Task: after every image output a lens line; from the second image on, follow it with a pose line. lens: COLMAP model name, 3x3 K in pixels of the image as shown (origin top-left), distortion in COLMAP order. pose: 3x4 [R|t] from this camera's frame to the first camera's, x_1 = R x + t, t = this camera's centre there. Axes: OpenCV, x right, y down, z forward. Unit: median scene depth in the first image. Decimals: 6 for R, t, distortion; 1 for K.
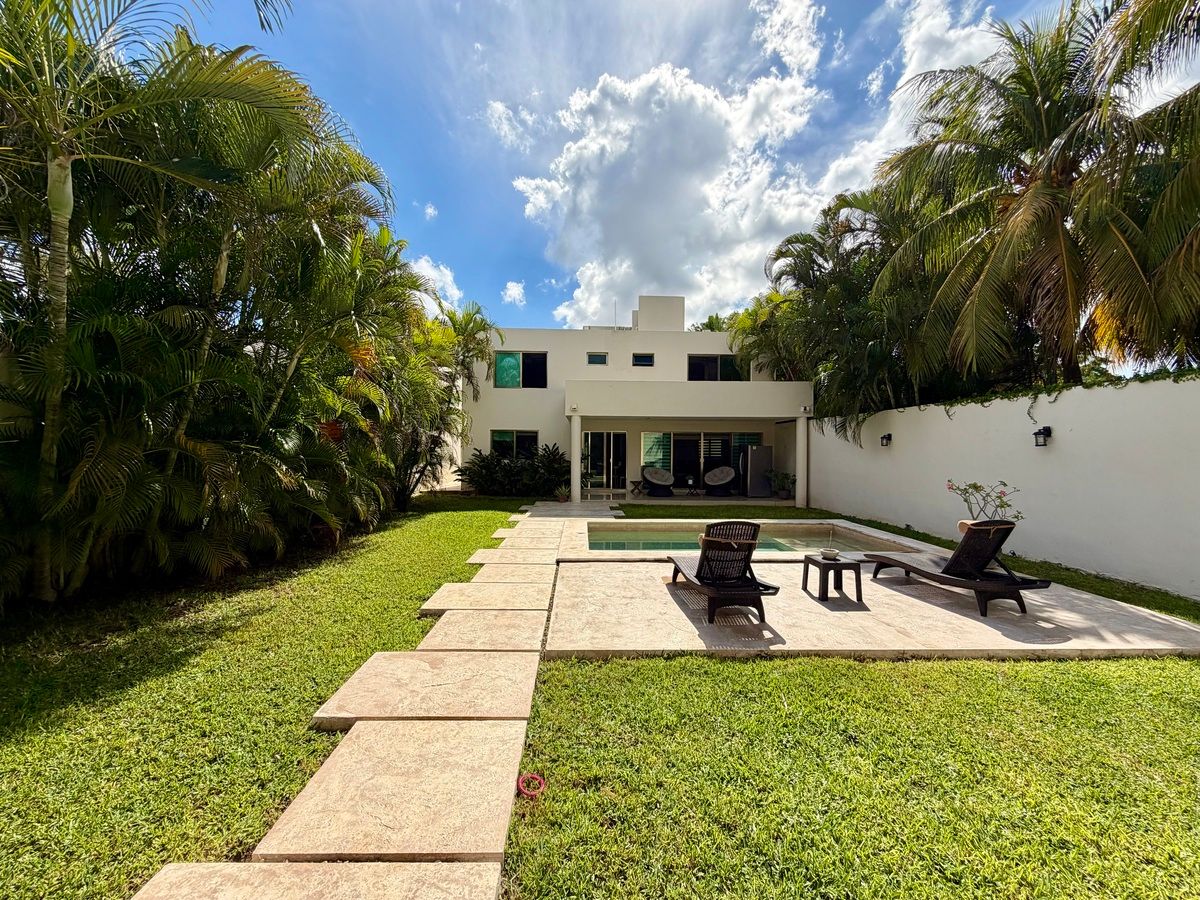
lens RADIAL K [[480.0, 0, 596.2], [0, 480.0, 447.9], [0, 0, 1]] dist [-0.002460, -0.000299]
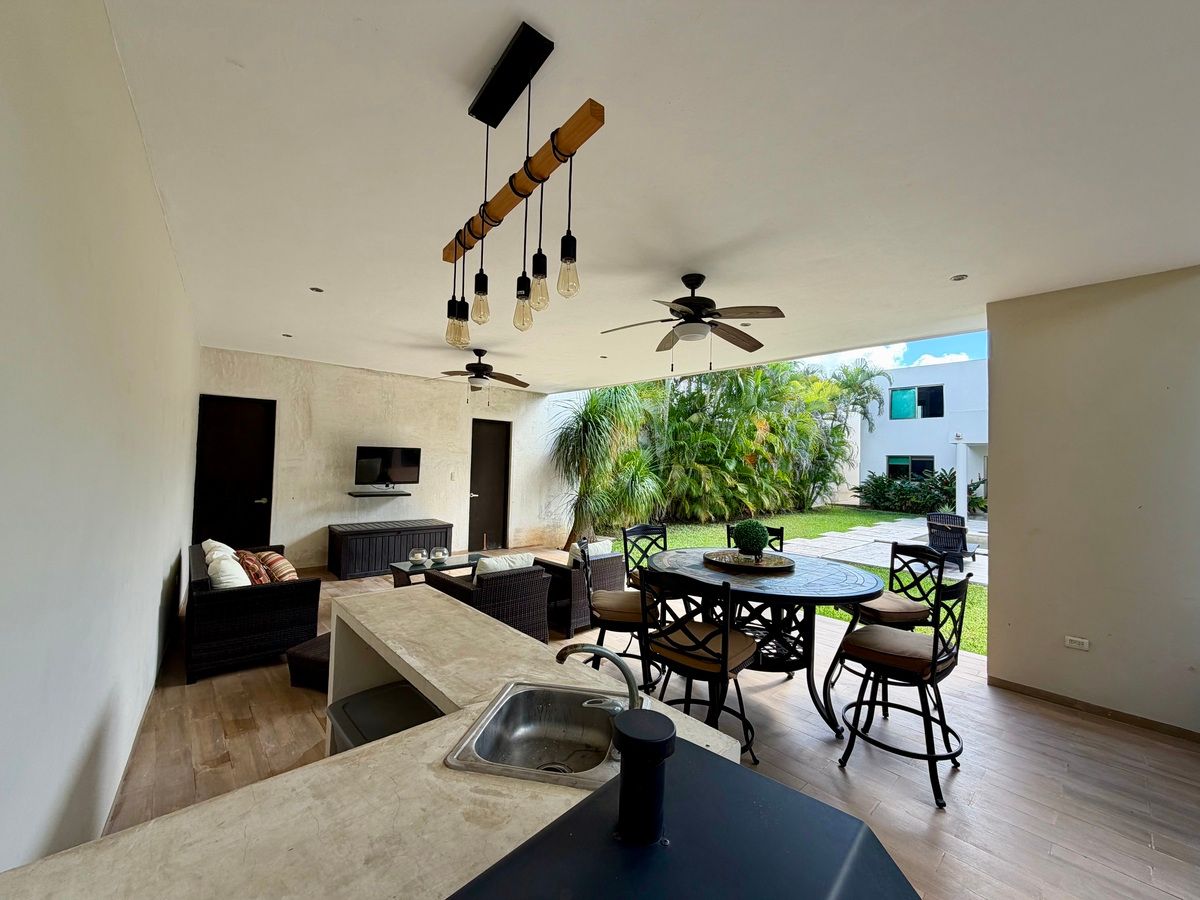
lens RADIAL K [[480.0, 0, 603.2], [0, 480.0, 454.9], [0, 0, 1]] dist [-0.002460, -0.000299]
pose [[0.654695, -0.005364, -0.755874, 0.368852], [-0.018020, 0.999580, -0.022701, -0.000064], [0.755678, 0.028483, 0.654323, -0.510358]]
